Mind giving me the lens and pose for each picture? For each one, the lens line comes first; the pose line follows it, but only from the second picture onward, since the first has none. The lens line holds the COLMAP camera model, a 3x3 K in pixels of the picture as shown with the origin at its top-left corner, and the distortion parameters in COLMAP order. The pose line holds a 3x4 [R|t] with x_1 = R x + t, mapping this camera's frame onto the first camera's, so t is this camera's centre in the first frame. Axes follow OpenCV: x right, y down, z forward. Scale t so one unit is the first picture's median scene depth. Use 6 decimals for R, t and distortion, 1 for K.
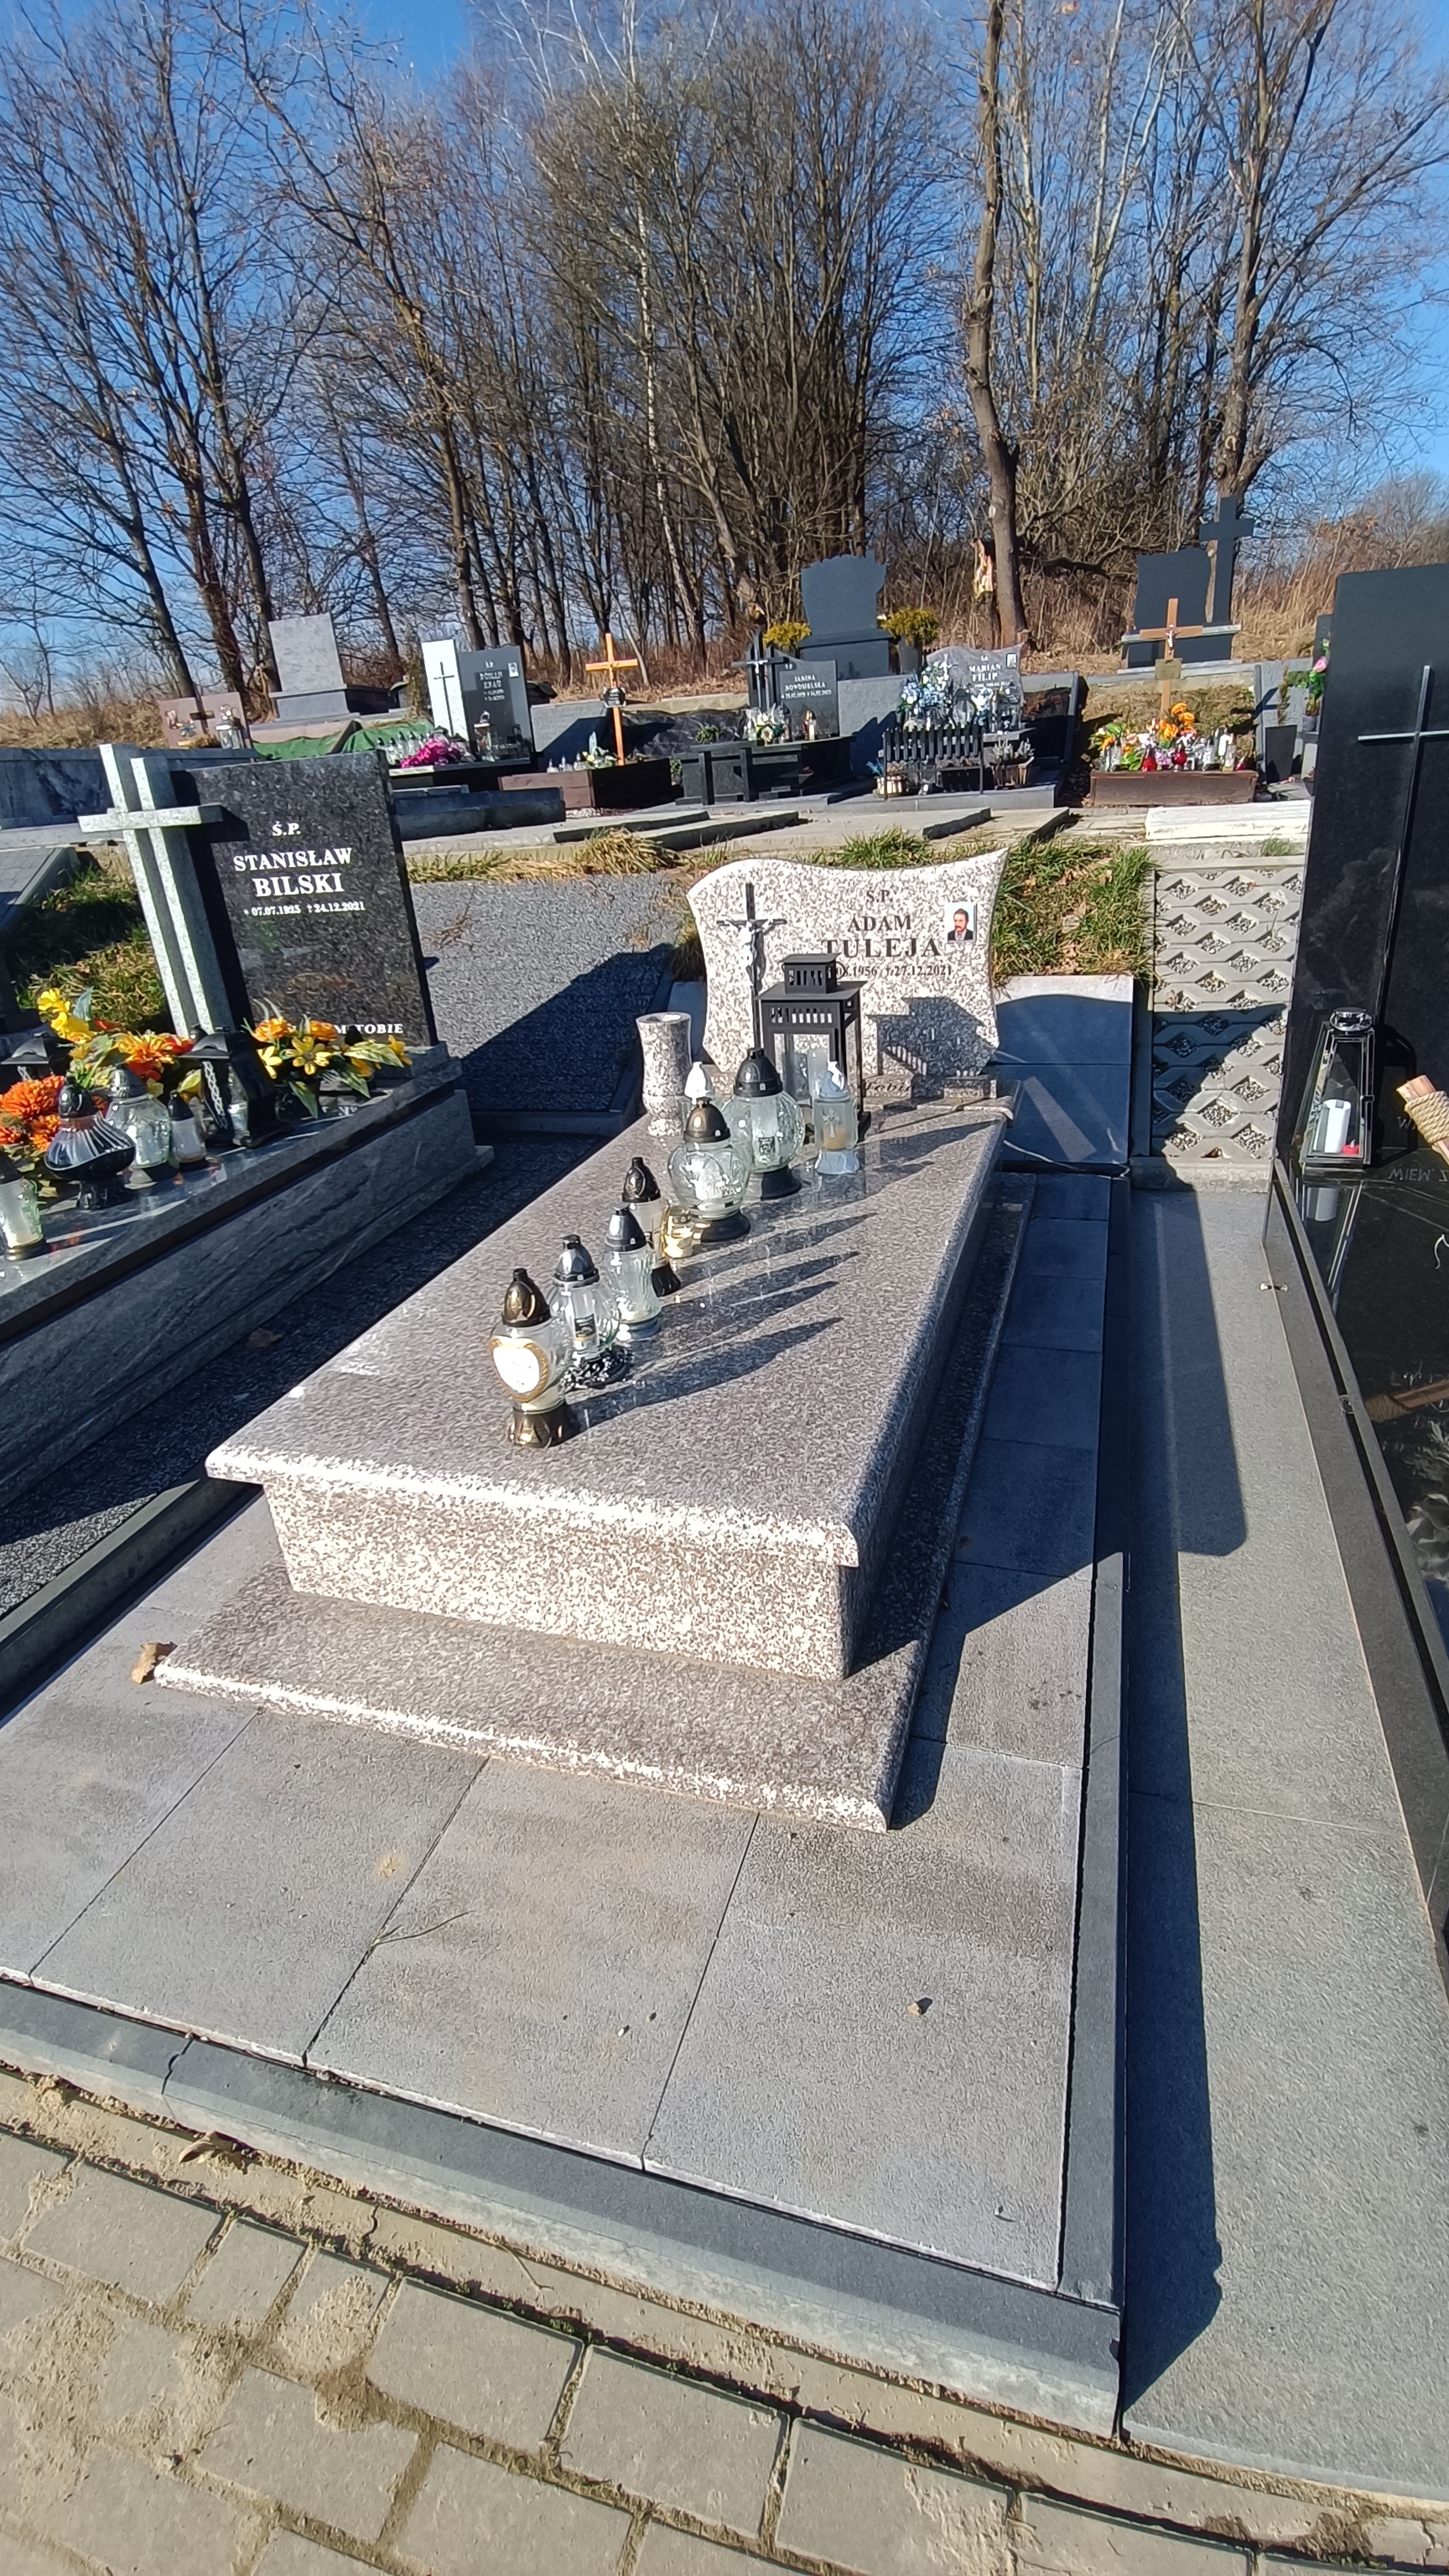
lens RADIAL K [[1180.0, 0, 744.0], [0, 1180.0, 1254.0], [0, 0, 1]] dist [-0.020500, 0.000813]
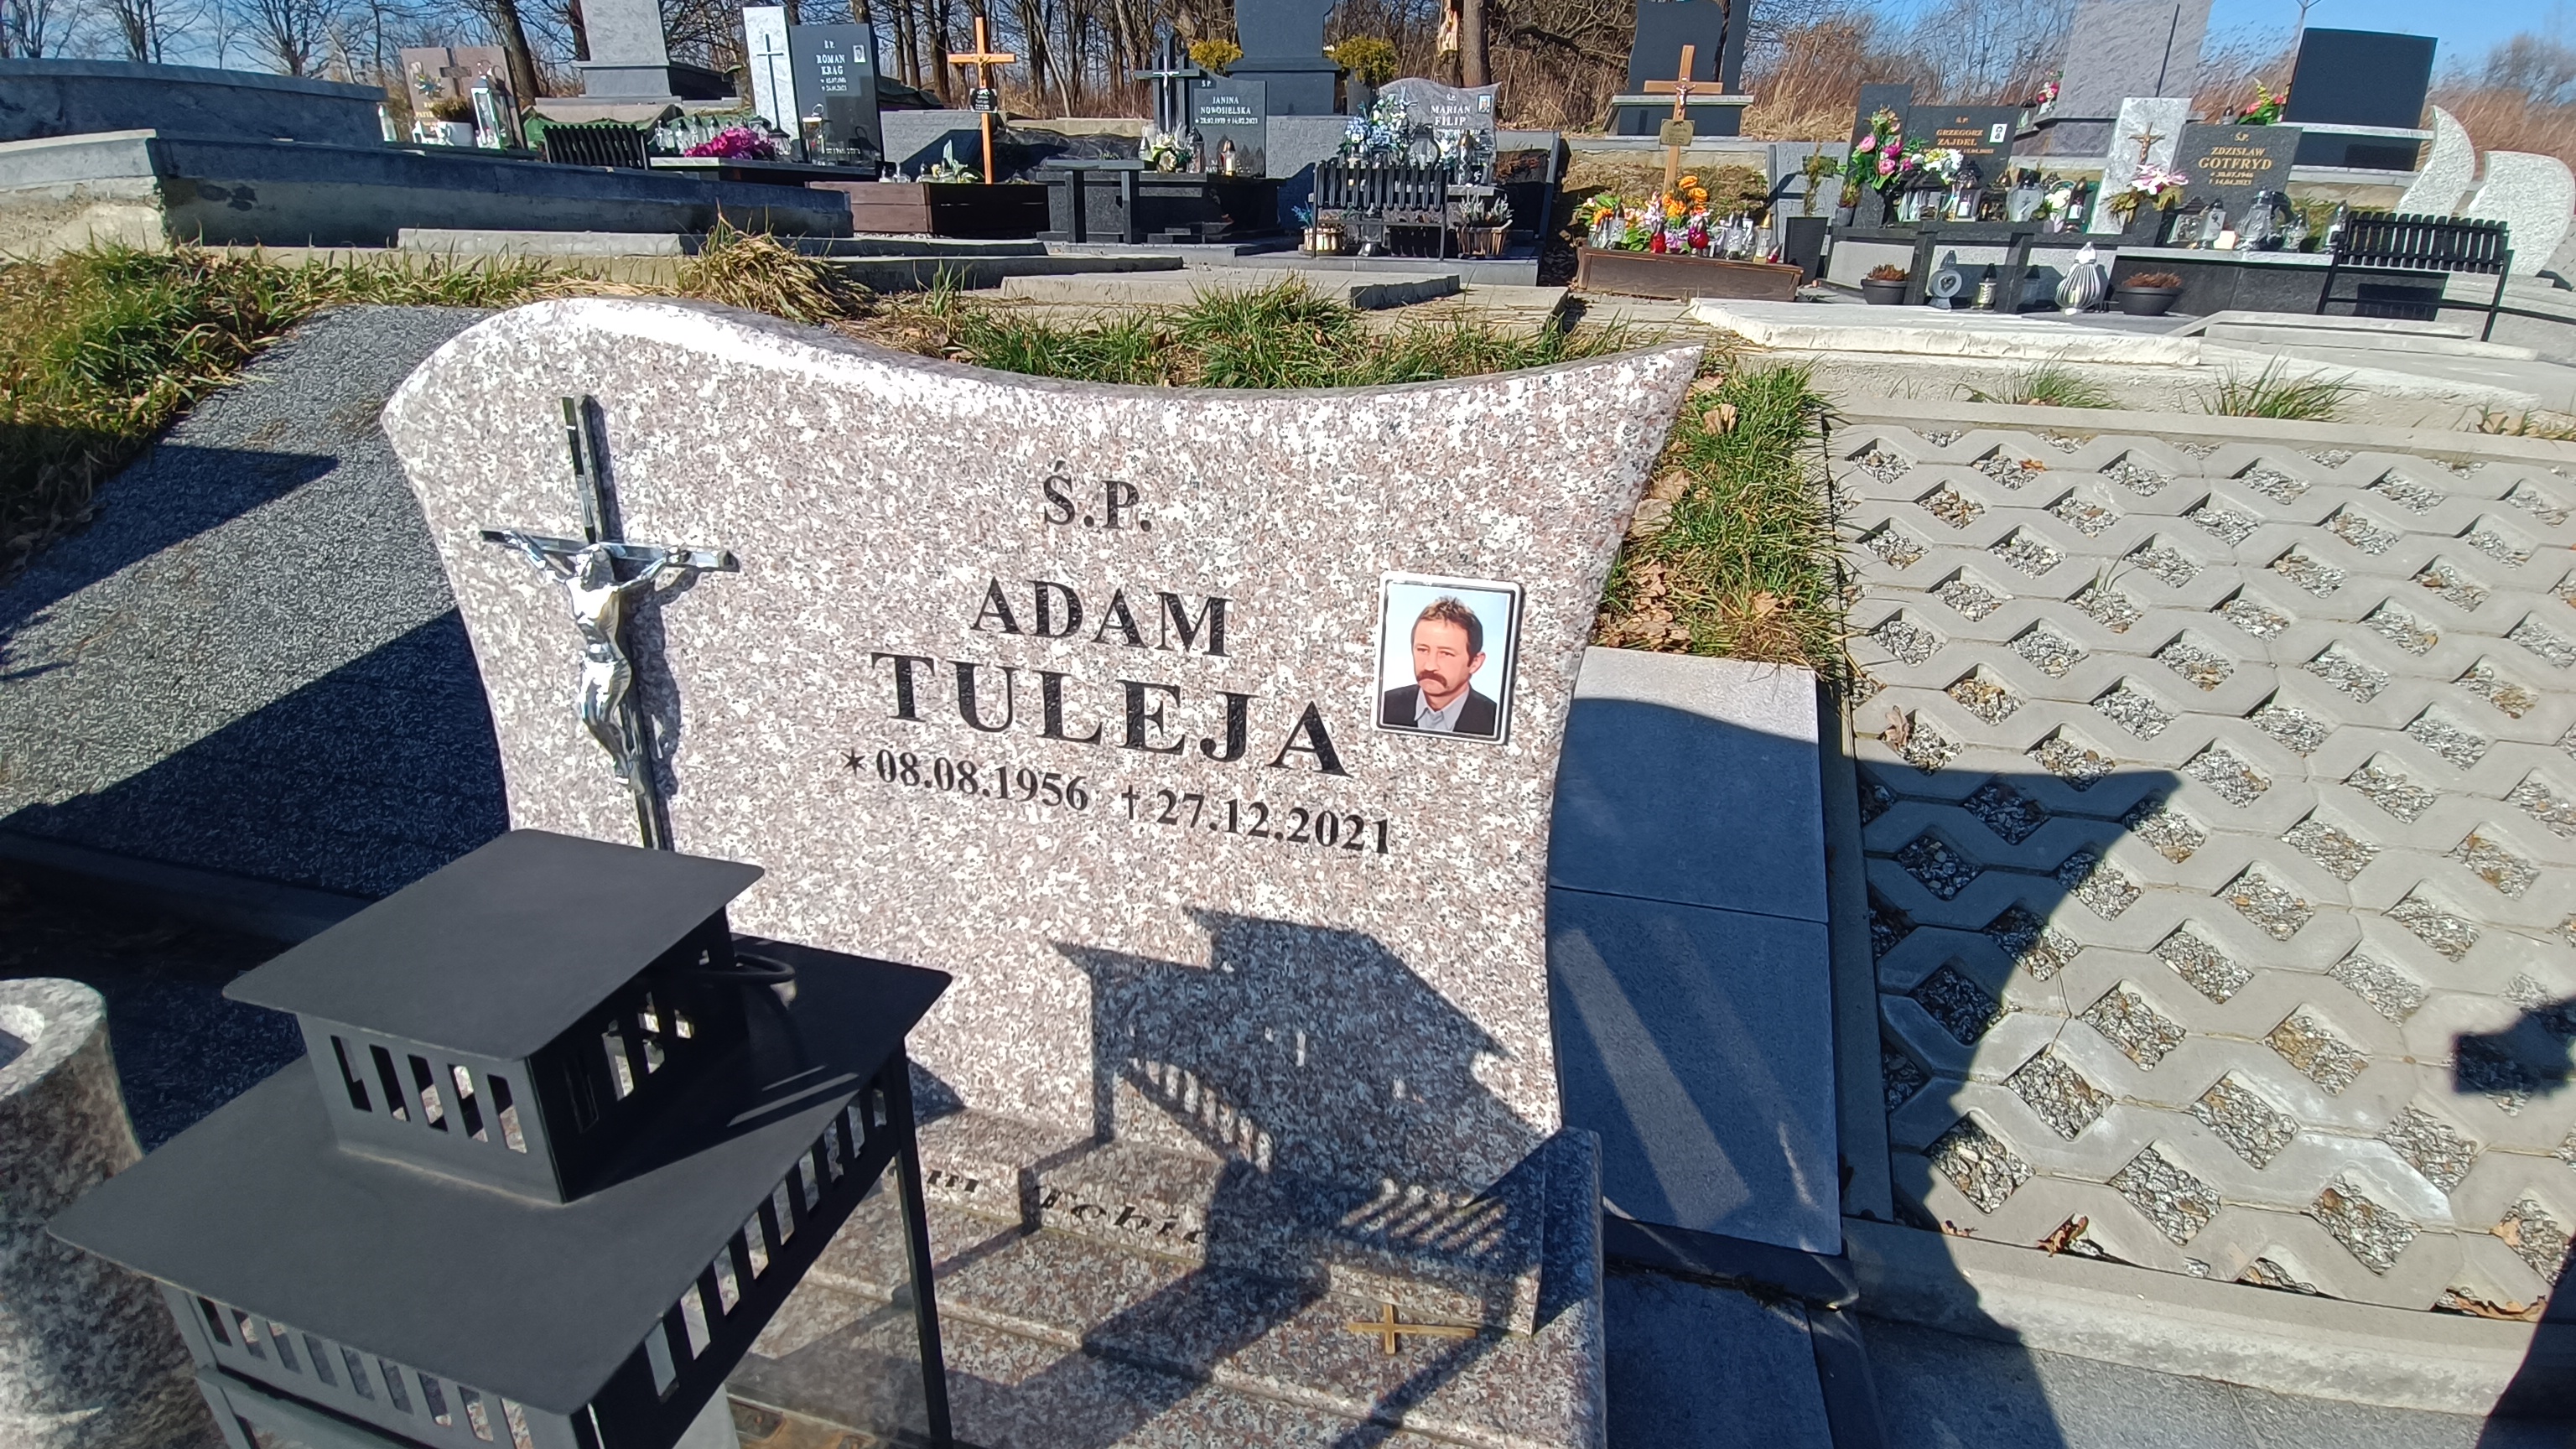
lens RADIAL K [[1180.0, 0, 1279.9], [0, 1180.0, 694.7], [0, 0, 1]] dist [-0.020500, 0.000813]
pose [[0.993316, 0.063184, 0.096598, 0.040353], [-0.061143, 0.997842, -0.023945, -0.081656], [-0.097902, 0.017879, 0.995035, 0.238534]]
